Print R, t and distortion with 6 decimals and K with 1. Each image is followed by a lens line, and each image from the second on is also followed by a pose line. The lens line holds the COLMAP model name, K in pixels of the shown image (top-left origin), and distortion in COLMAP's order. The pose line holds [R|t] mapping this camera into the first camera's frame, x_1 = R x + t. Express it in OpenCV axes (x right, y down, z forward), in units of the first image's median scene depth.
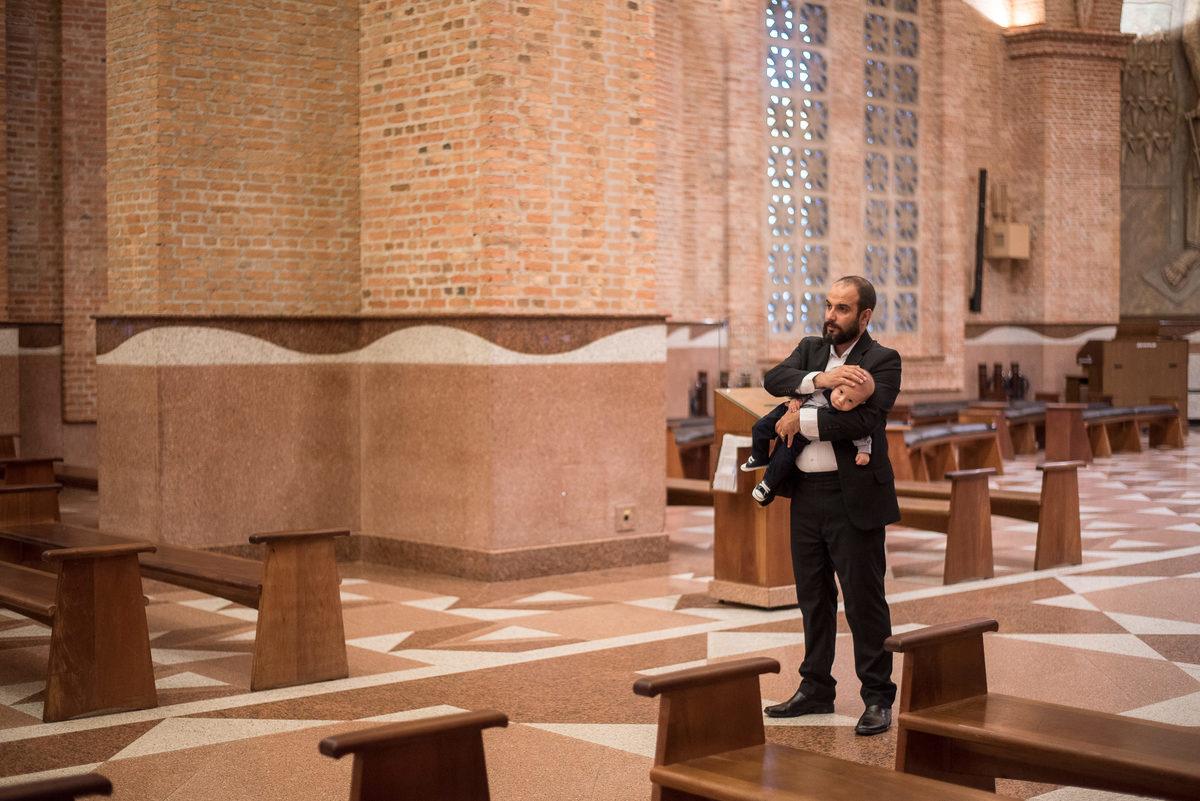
lens RADIAL K [[1823.8, 0, 600.0], [0, 1823.8, 400.5], [0, 0, 1]] dist [-0.102237, 0.018675]
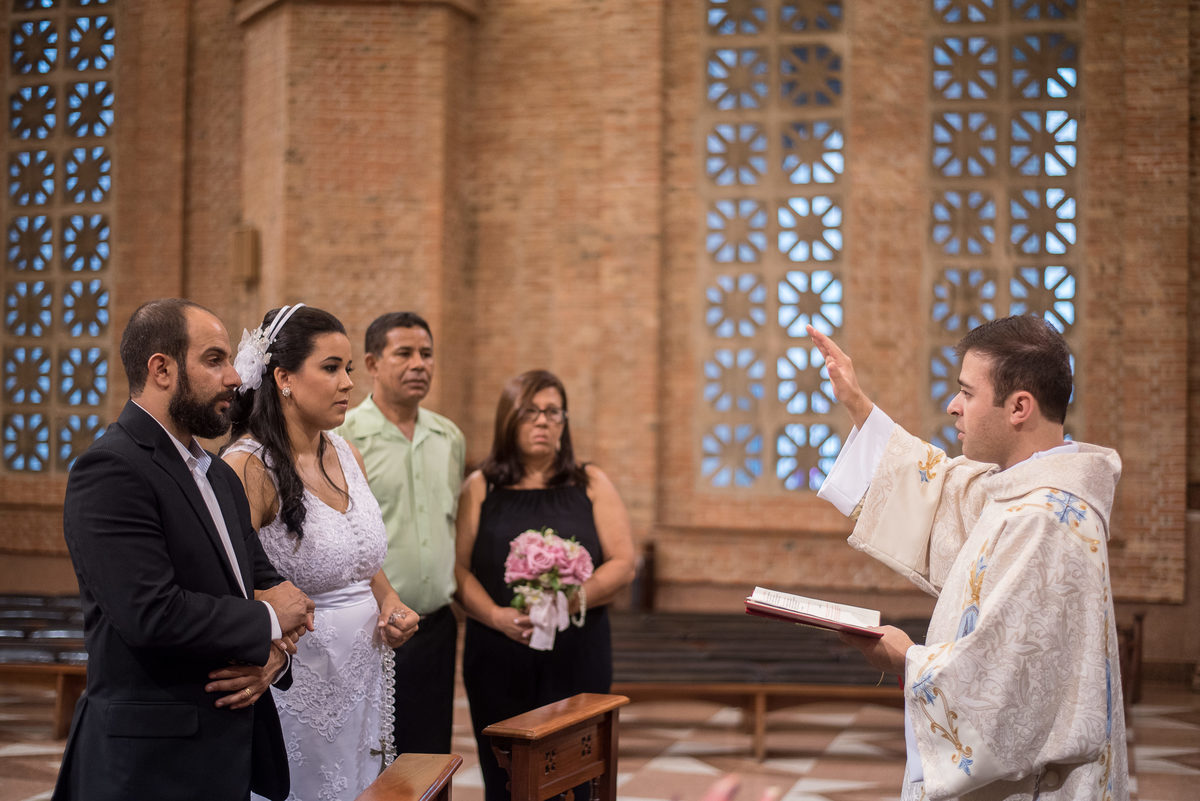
lens RADIAL K [[1784.9, 0, 605.6], [0, 1784.9, 402.4], [0, 0, 1]] dist [-0.110967, 0.092068]
pose [[0.527733, 0.001868, -0.849408, 0.637031], [-0.048118, 0.998457, -0.027701, -0.049012], [0.848046, 0.055491, 0.527009, 0.650669]]
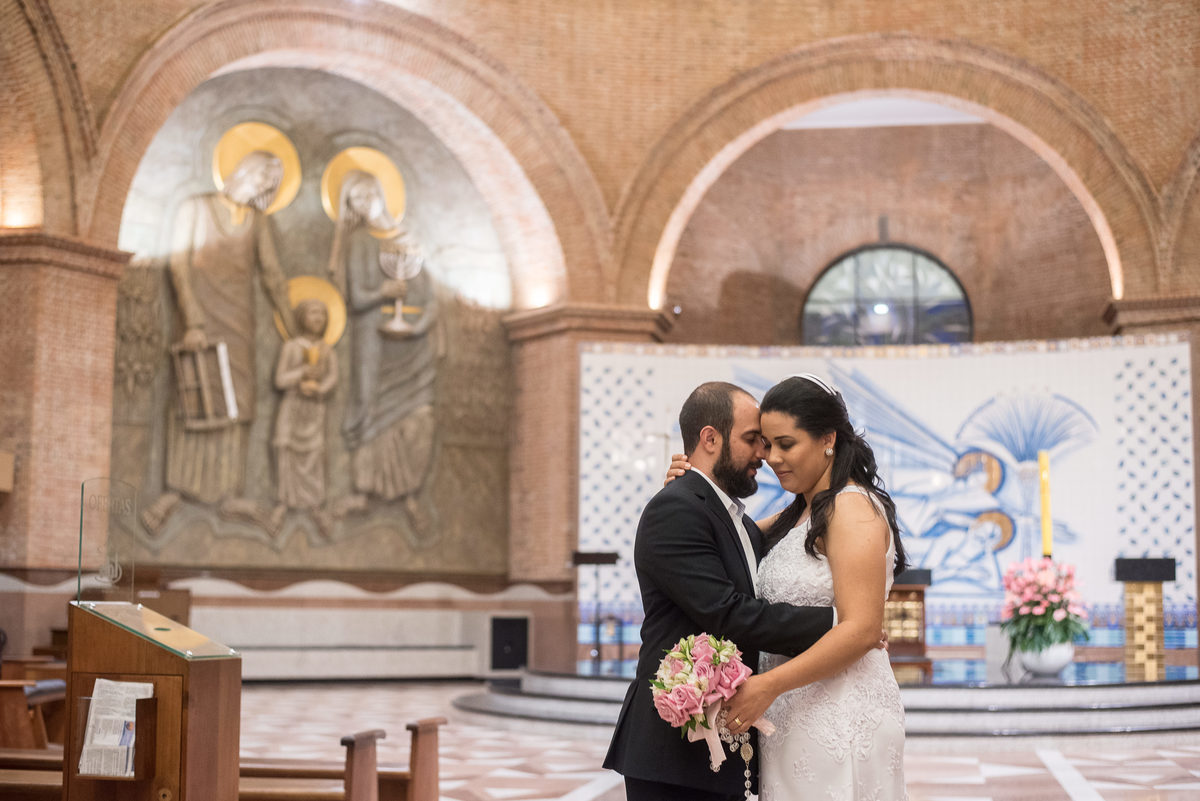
lens RADIAL K [[1758.3, 0, 609.1], [0, 1758.3, 402.5], [0, 0, 1]] dist [-0.111038, 0.085572]
pose [[0.783316, 0.080359, 0.616408, -0.062556], [0.014416, 0.988994, -0.147251, 0.006358], [-0.621457, 0.124230, 0.773536, 0.205378]]
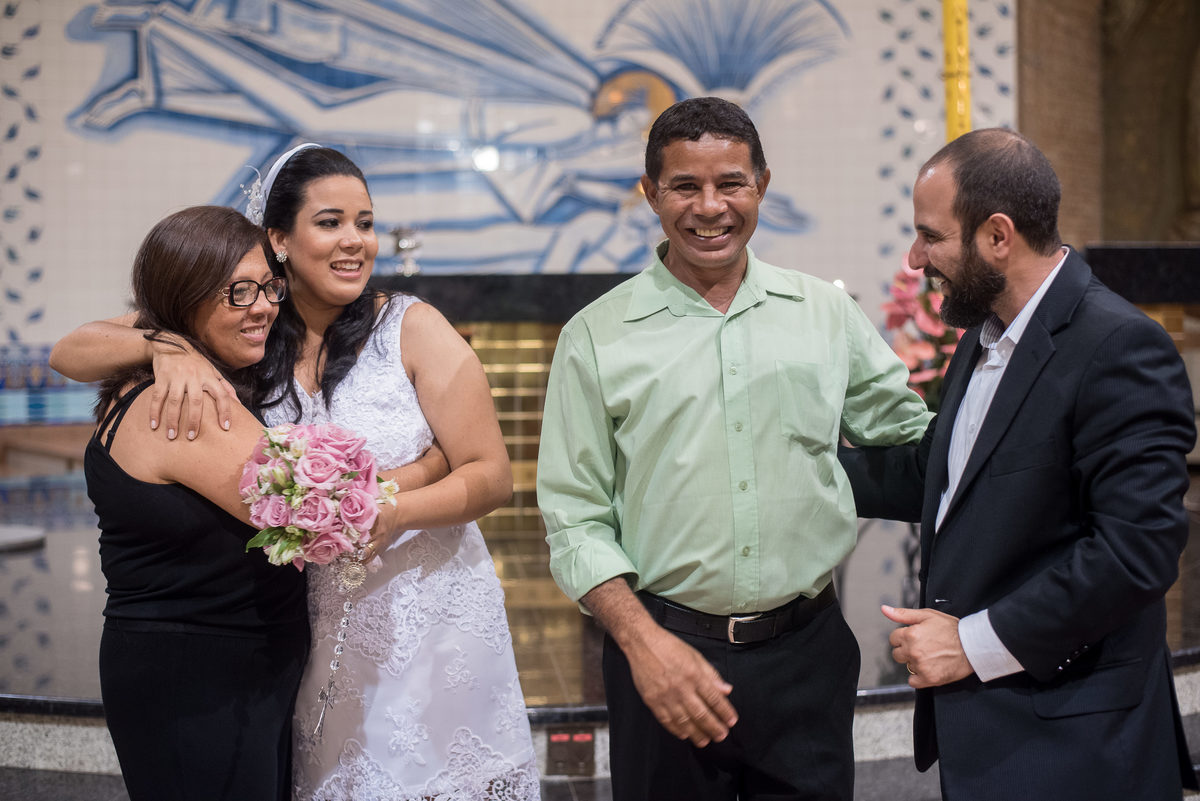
lens RADIAL K [[1758.3, 0, 609.1], [0, 1758.3, 402.5], [0, 0, 1]] dist [-0.111038, 0.085572]
pose [[0.584770, -0.041195, 0.810152, 0.298863], [0.039036, 0.998982, 0.022620, -0.019607], [-0.810259, 0.018397, 0.585783, 0.574931]]
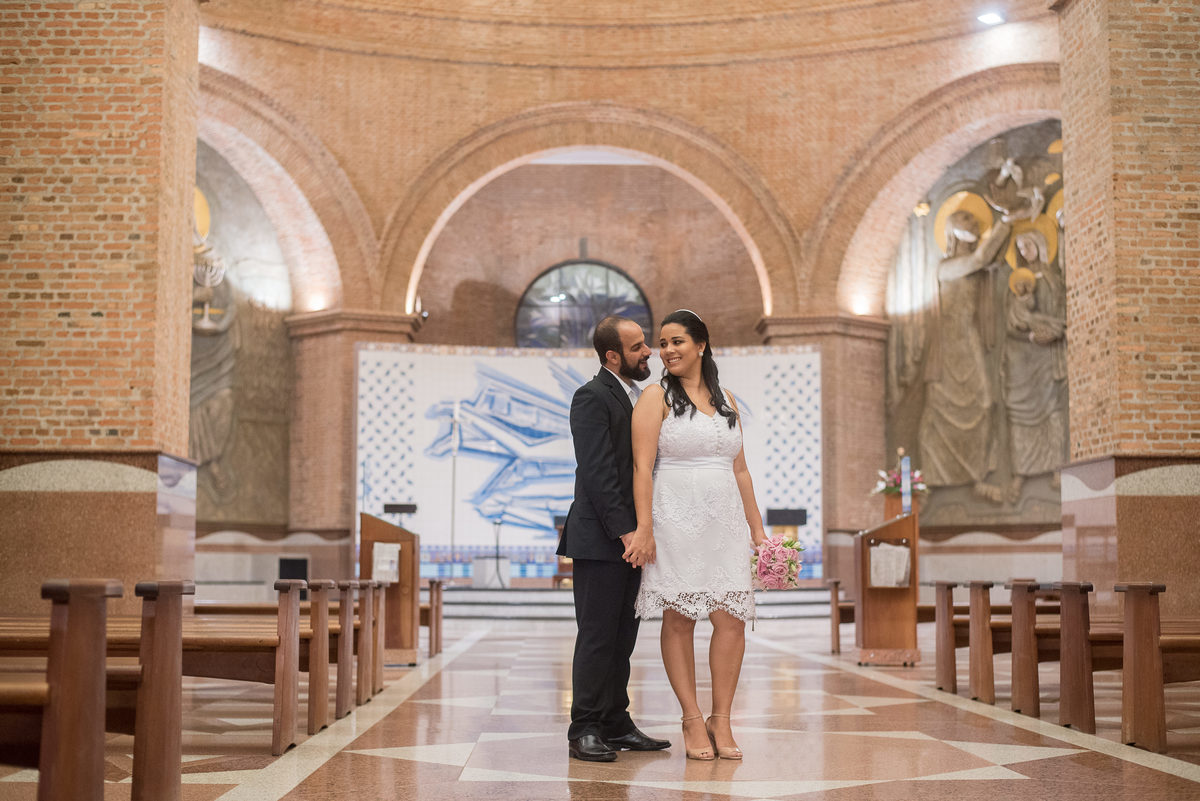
lens RADIAL K [[1823.8, 0, 600.0], [0, 1823.8, 400.5], [0, 0, 1]] dist [-0.102237, 0.018675]
pose [[0.644068, 0.077202, 0.761062, -0.392976], [0.026360, 0.992064, -0.122943, 0.038122], [-0.764514, 0.099245, 0.636921, -0.014013]]
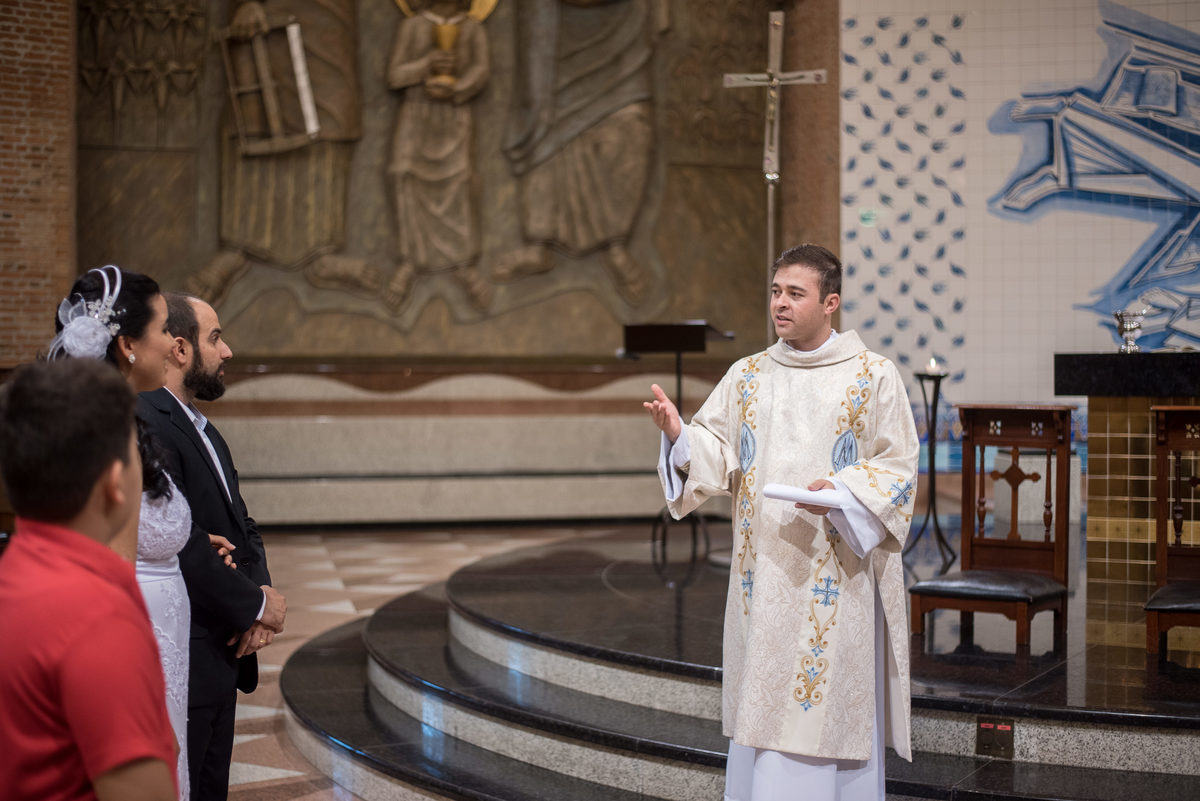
lens RADIAL K [[1758.3, 0, 609.1], [0, 1758.3, 402.5], [0, 0, 1]] dist [-0.111038, 0.085572]
pose [[0.946004, -0.004089, 0.324129, 0.318035], [0.012159, 0.999664, -0.022876, -0.019534], [-0.323927, 0.025582, 0.945736, 0.480440]]
